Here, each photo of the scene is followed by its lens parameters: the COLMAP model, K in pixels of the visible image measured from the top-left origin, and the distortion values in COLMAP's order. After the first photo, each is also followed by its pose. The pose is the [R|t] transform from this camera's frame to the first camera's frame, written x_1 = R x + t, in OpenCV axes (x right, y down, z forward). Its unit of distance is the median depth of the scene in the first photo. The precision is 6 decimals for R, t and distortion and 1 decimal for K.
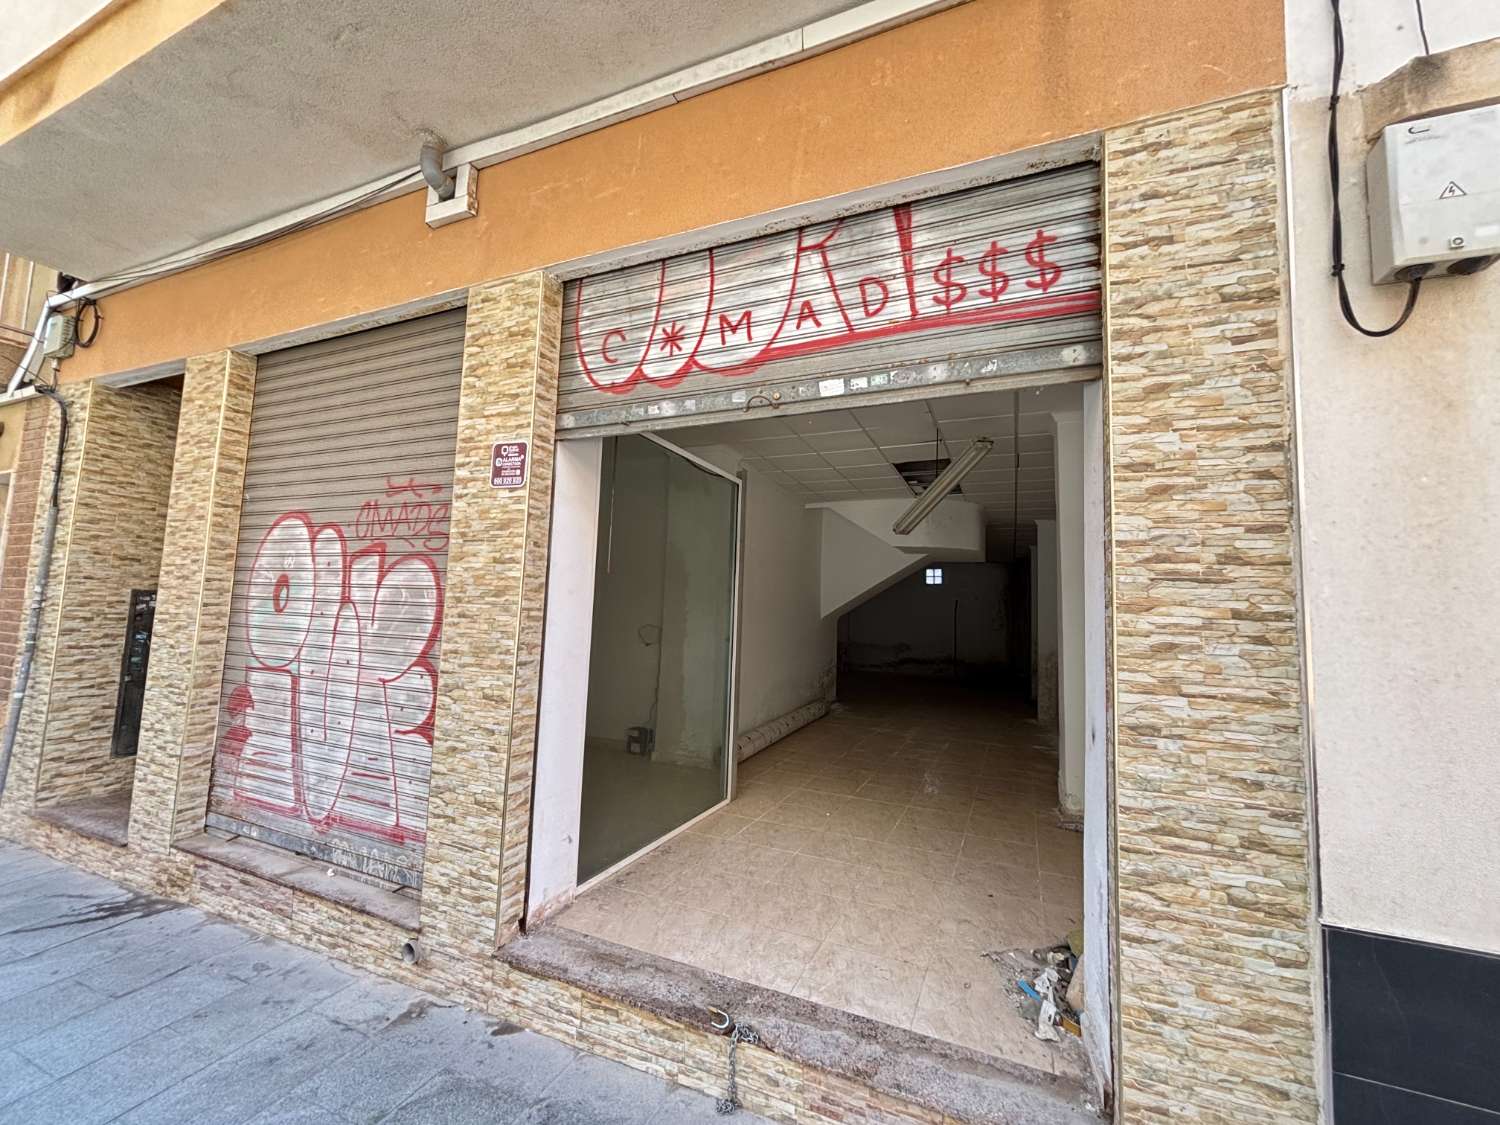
lens RADIAL K [[607.5, 0, 742.4], [0, 607.5, 557.4], [0, 0, 1]] dist [-0.002108, -0.000660]
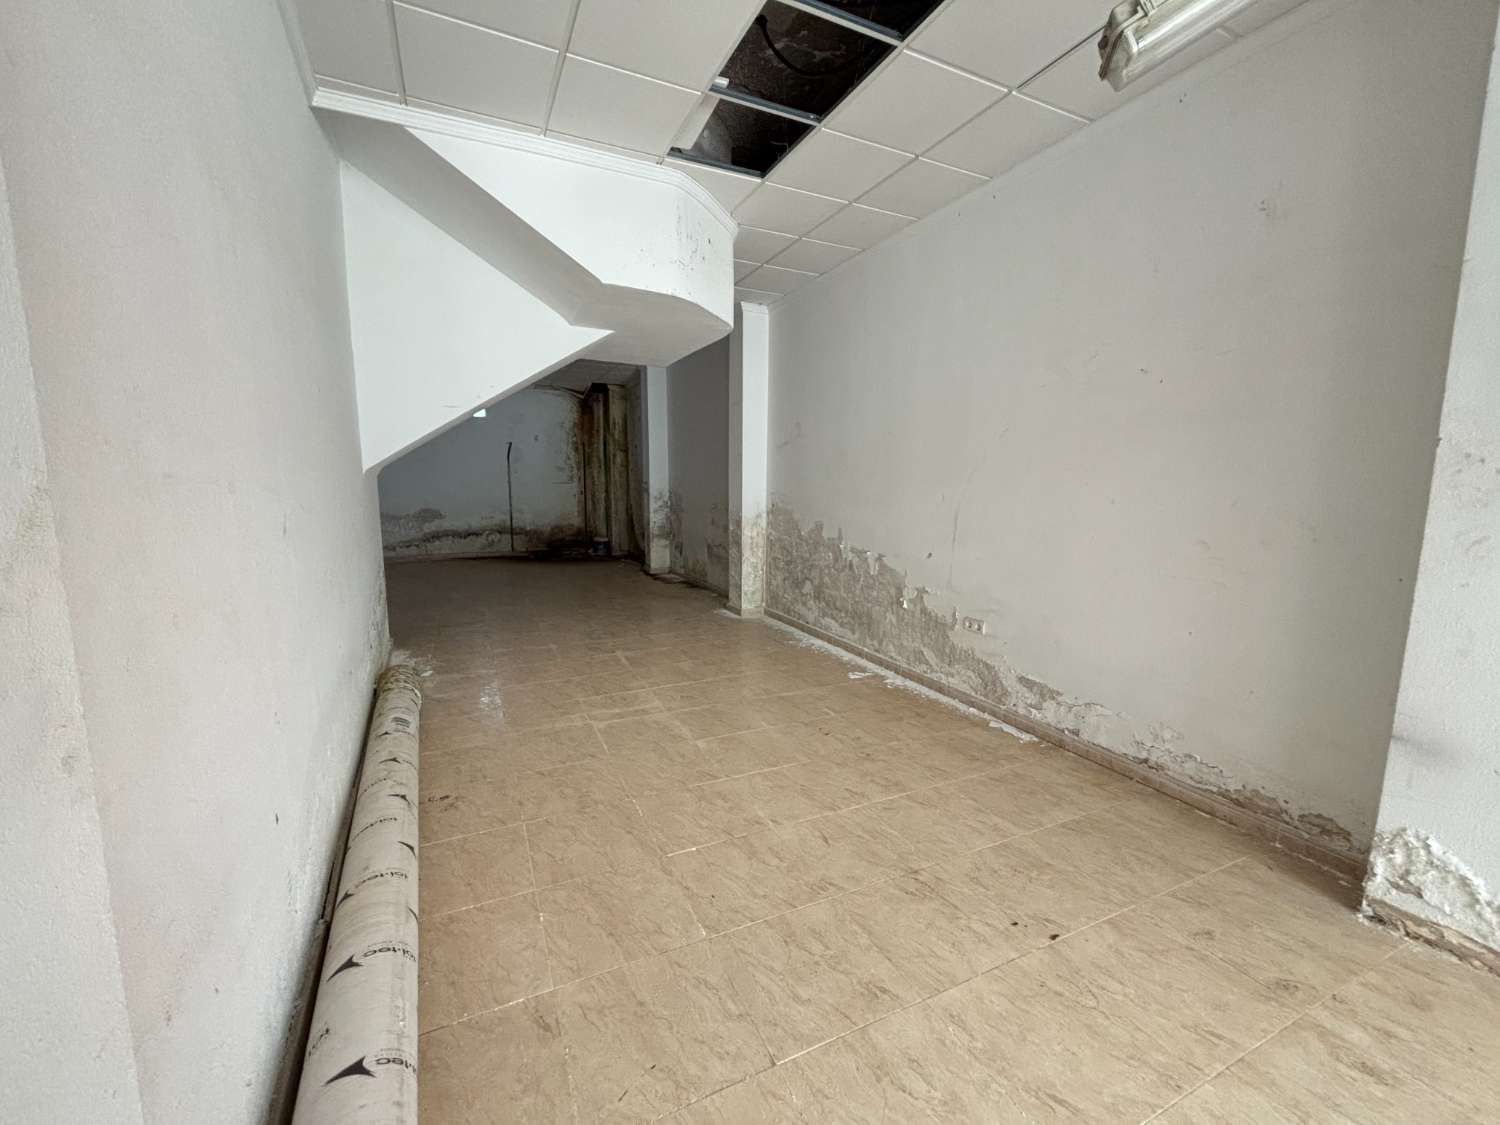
lens RADIAL K [[607.5, 0, 755.8], [0, 607.5, 563.4], [0, 0, 1]] dist [-0.002108, -0.000660]
pose [[0.647800, -0.135322, 0.749695, -0.021634], [-0.055741, 0.973040, 0.223801, 0.170513], [-0.759769, -0.186767, 0.622792, 1.634994]]
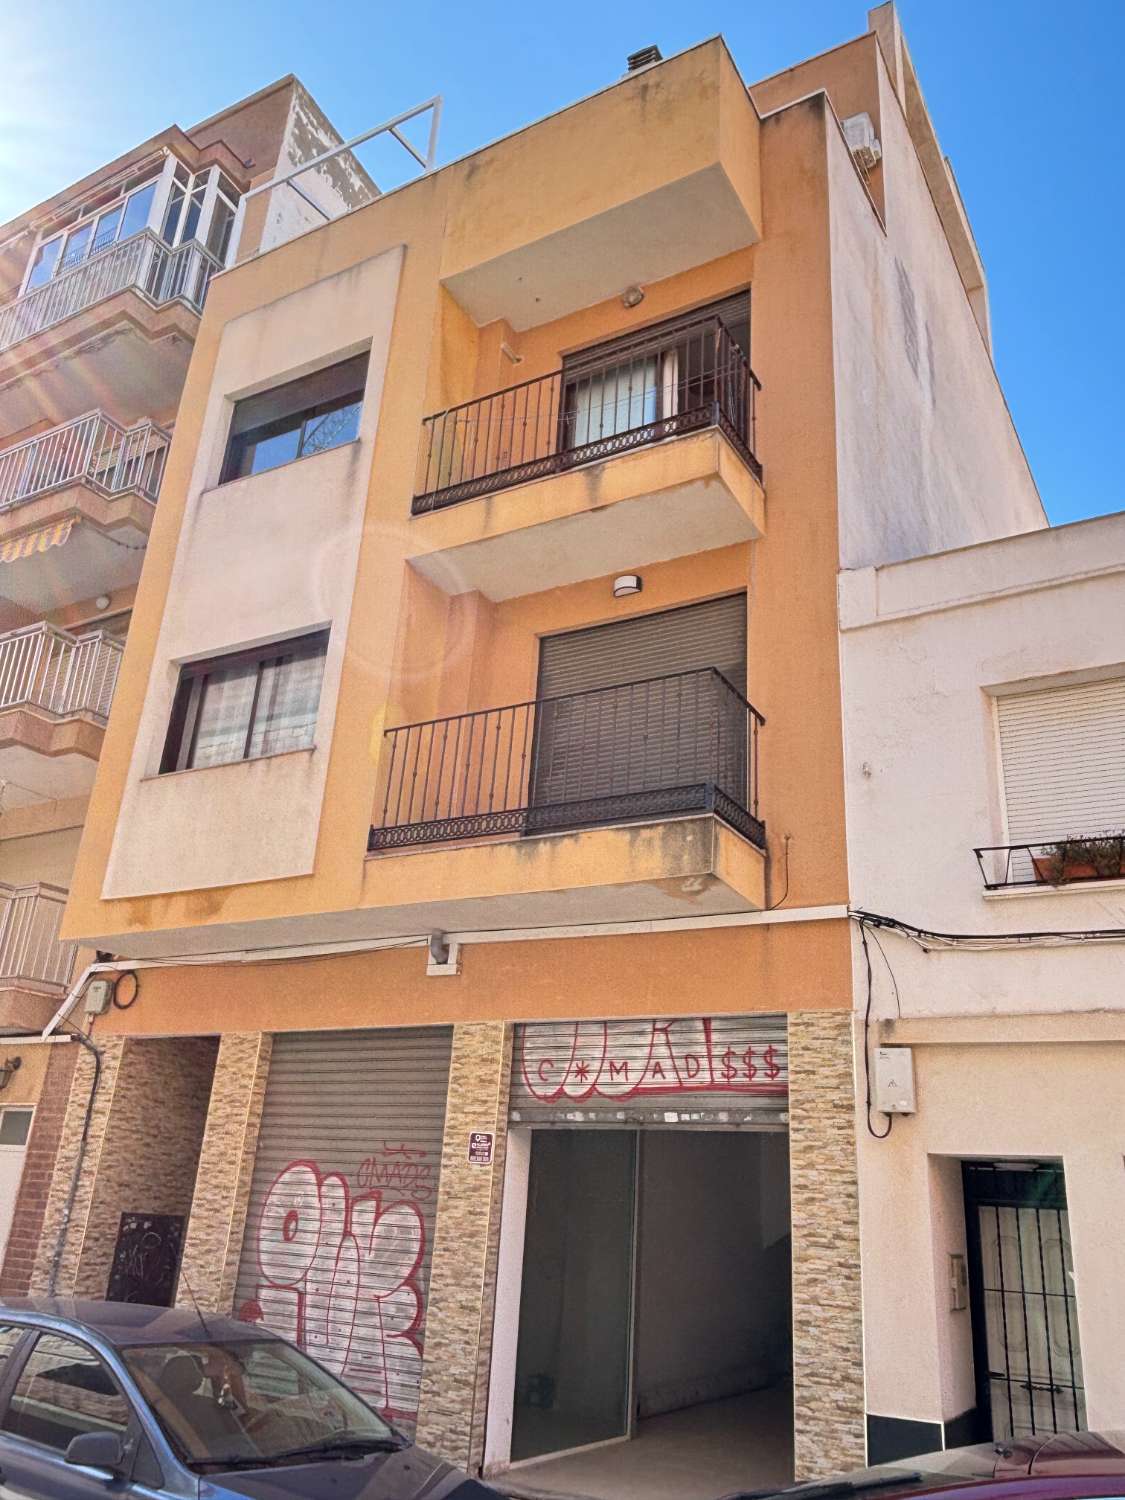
lens RADIAL K [[1187.8, 0, 568.1], [0, 1187.8, 713.3], [0, 0, 1]] dist [0.049712, -0.092416]
pose [[0.993687, -0.023548, -0.109686, 0.192155], [-0.010660, 0.953480, -0.301269, -0.260755], [0.111677, 0.300536, 0.947210, -2.010736]]
